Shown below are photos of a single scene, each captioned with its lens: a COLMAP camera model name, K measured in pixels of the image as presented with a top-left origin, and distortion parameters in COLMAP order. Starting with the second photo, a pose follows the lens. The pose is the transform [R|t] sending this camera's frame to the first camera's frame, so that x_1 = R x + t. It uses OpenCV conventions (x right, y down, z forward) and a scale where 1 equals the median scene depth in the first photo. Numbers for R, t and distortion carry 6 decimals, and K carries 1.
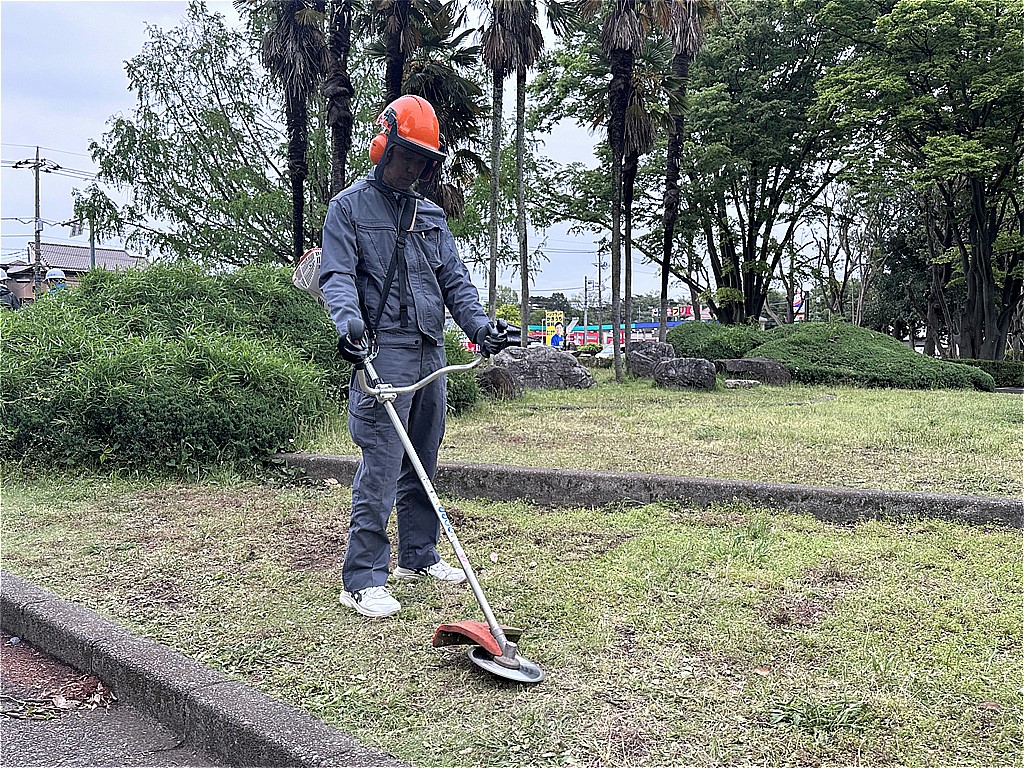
lens RADIAL K [[889.0, 0, 512.0], [0, 889.0, 384.0], [0, 0, 1]] dist [0.009356, -0.148884]
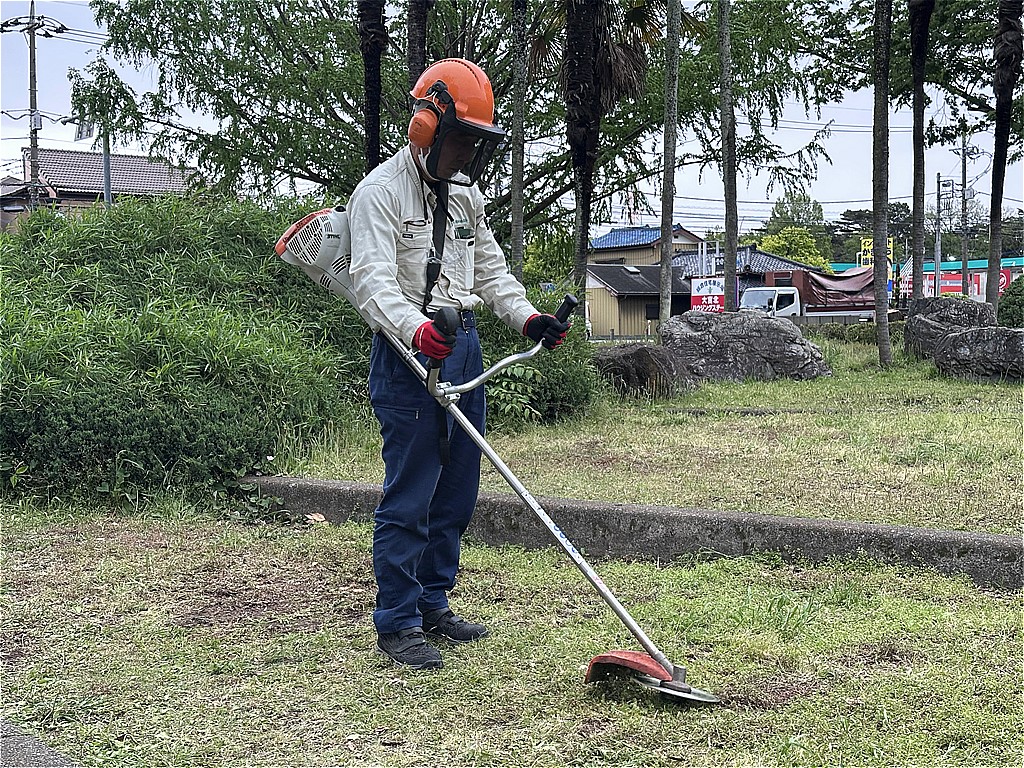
lens RADIAL K [[1561.2, 0, 512.0], [0, 1561.2, 384.0], [0, 0, 1]] dist [-0.018917, -0.177001]
pose [[0.977058, -0.000248, -0.212971, 0.156698], [0.002618, 0.999938, 0.010846, -0.005868], [0.212955, -0.011154, 0.976998, -0.121883]]
